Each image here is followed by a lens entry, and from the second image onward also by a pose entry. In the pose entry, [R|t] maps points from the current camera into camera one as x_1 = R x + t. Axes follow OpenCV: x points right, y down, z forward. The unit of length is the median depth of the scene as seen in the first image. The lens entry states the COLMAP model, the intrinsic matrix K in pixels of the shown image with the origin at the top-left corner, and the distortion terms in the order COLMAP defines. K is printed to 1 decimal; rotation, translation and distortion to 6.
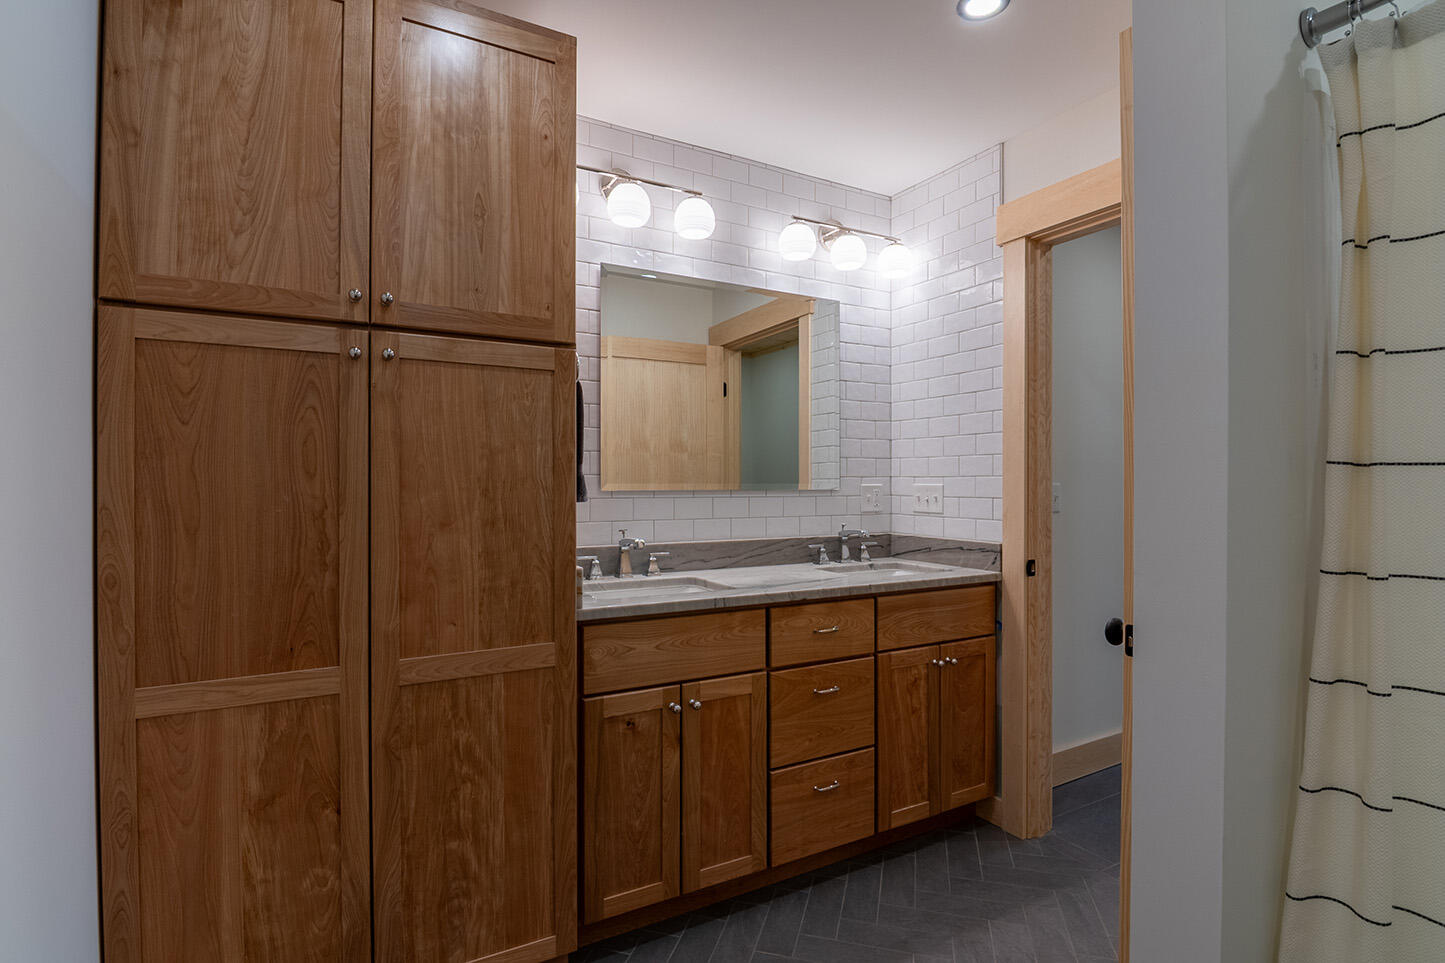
lens RADIAL K [[708.8, 0, 725.5], [0, 708.8, 483.7], [0, 0, 1]] dist [-0.003081, -0.011470]
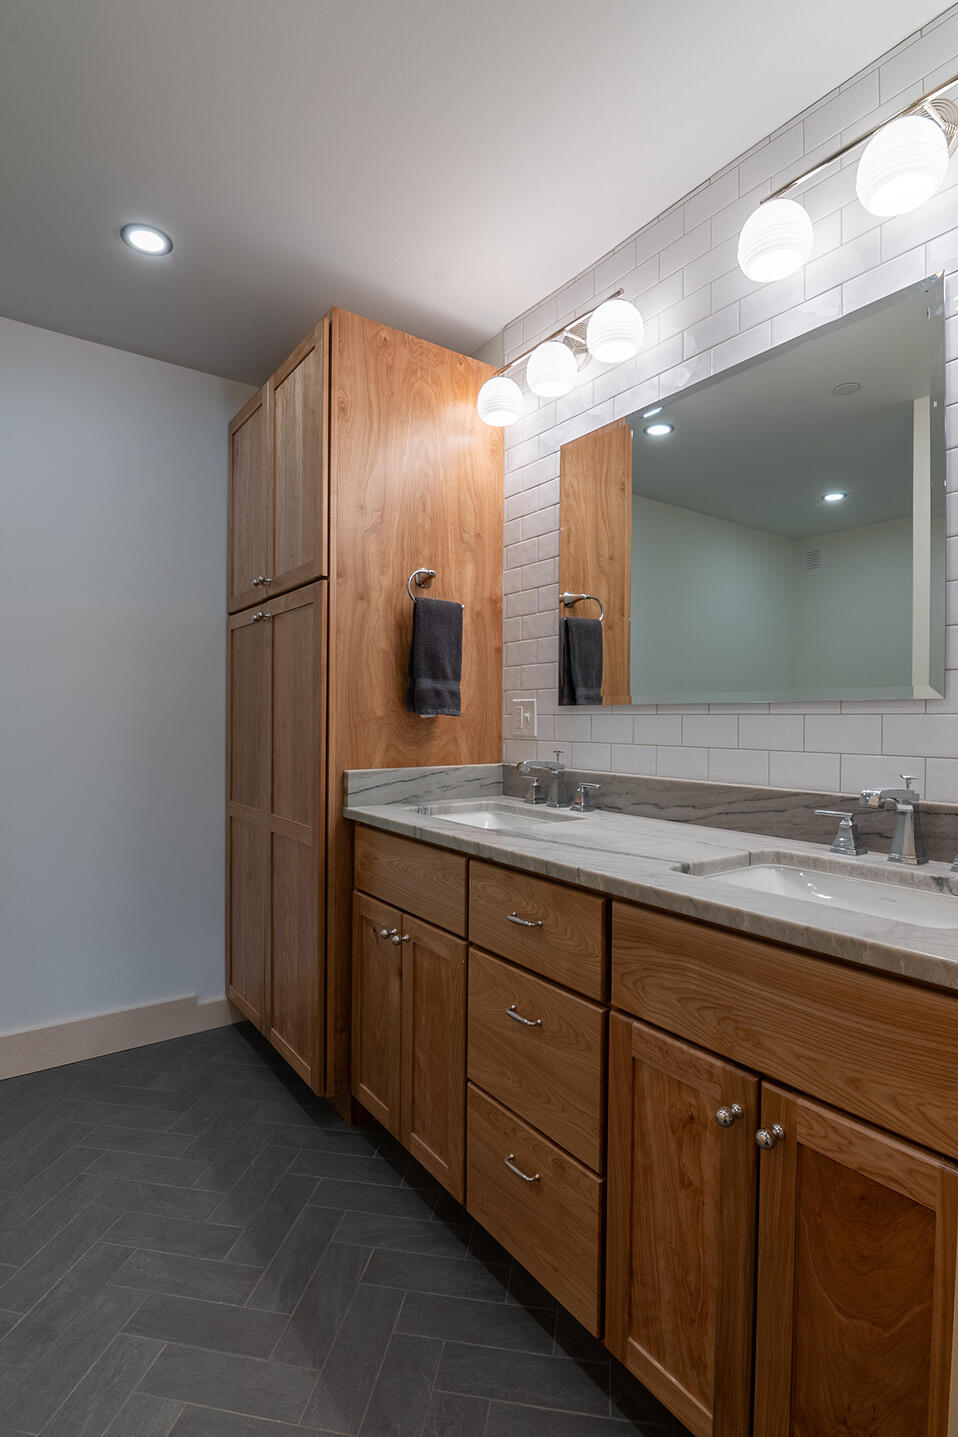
lens RADIAL K [[704.9, 0, 479.0], [0, 704.9, 718.5], [0, 0, 1]] dist [-0.003081, -0.011470]
pose [[0.106804, 0.005619, -0.994264, 0.744882], [-0.003408, 0.999980, 0.005286, 0.024192], [0.994274, 0.002824, 0.106821, 0.878410]]
